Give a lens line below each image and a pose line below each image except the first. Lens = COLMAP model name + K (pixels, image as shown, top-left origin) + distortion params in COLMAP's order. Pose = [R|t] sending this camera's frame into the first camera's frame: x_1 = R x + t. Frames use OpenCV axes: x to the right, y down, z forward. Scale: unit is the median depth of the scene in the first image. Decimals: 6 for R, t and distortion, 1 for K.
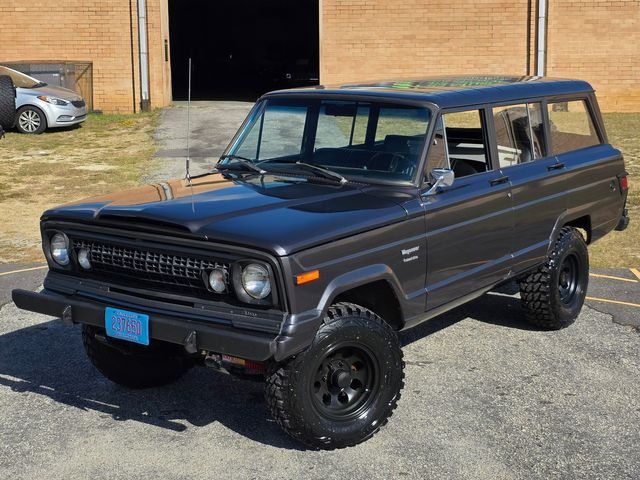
lens RADIAL K [[1140.3, 0, 320.0], [0, 1140.3, 240.0], [0, 0, 1]] dist [0.077298, 0.105771]
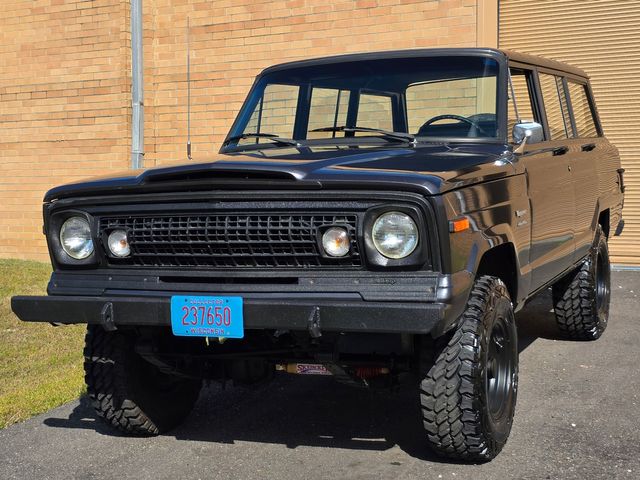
lens RADIAL K [[1177.7, 0, 320.0], [0, 1177.7, 240.0], [0, 0, 1]] dist [0.122495, -0.234821]
pose [[0.978826, -0.054604, 0.197278, -0.229247], [0.073603, 0.993192, -0.090290, 0.093775], [-0.191005, 0.102899, 0.976181, 0.219593]]
